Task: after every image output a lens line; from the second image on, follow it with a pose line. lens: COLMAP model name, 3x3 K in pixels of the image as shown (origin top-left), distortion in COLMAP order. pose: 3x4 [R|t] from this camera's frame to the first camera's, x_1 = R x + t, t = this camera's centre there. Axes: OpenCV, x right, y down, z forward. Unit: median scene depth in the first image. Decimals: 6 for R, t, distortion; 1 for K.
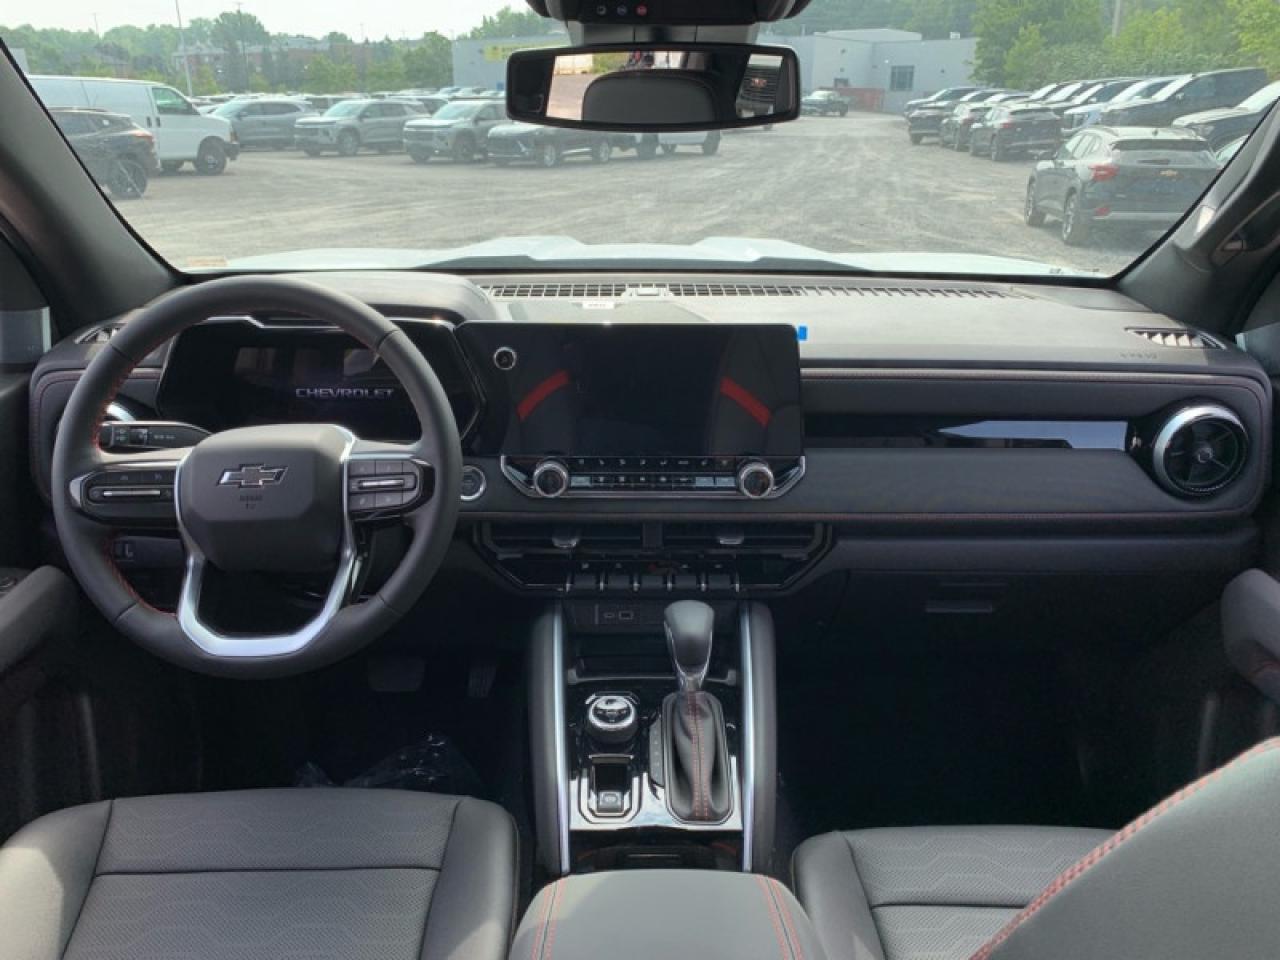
lens RADIAL K [[989.4, 0, 650.7], [0, 989.4, 474.9], [0, 0, 1]] dist [-0.012429, 0.002771]
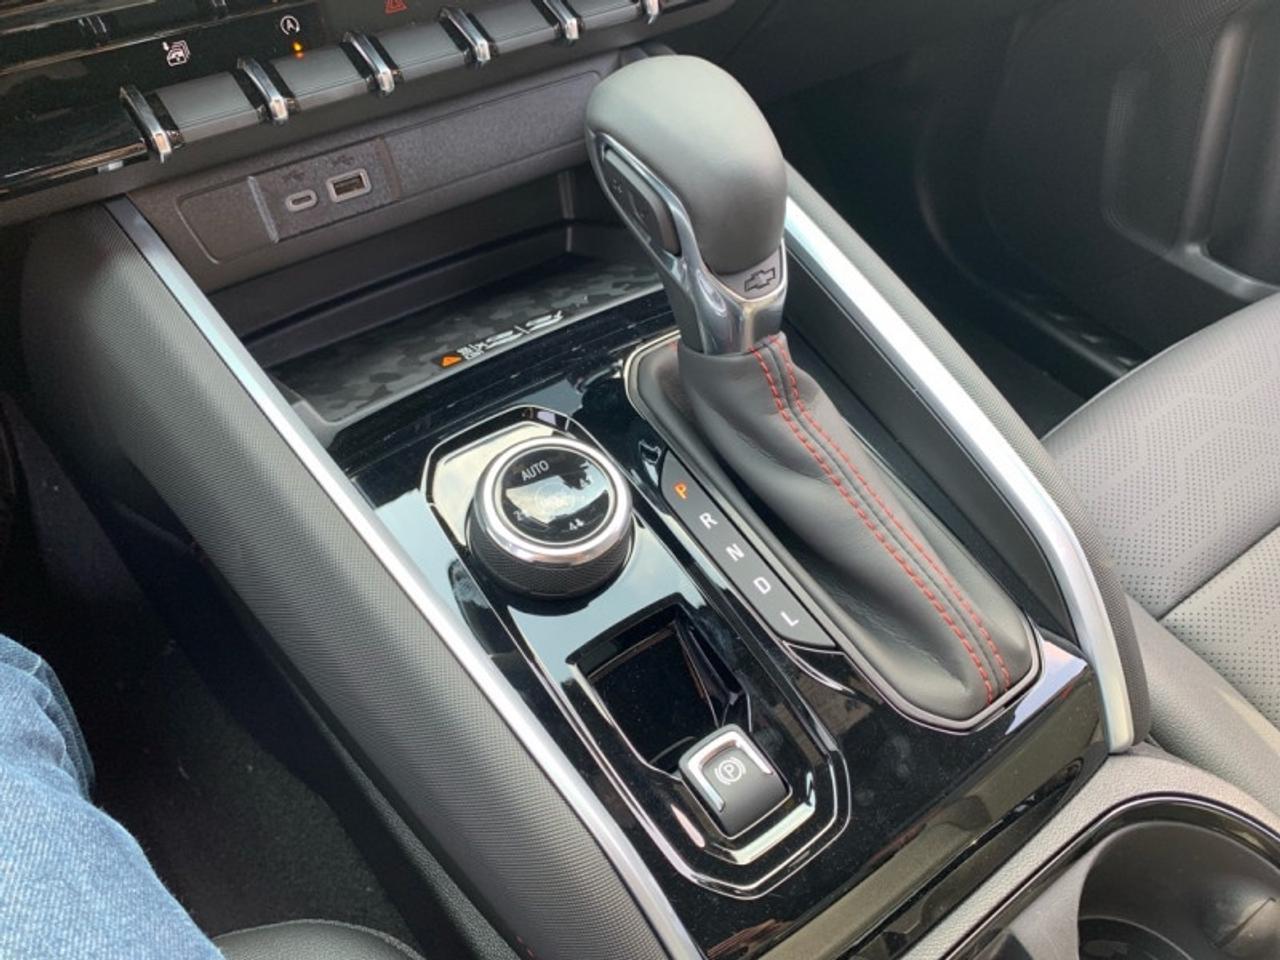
lens RADIAL K [[989.4, 0, 631.7], [0, 989.4, 482.6], [0, 0, 1]] dist [-0.012429, 0.002771]
pose [[0.814810, -0.411014, 0.408843, -0.156460], [0.174763, 0.846569, 0.502771, 0.094492], [-0.552760, -0.338212, 0.761623, 0.822603]]
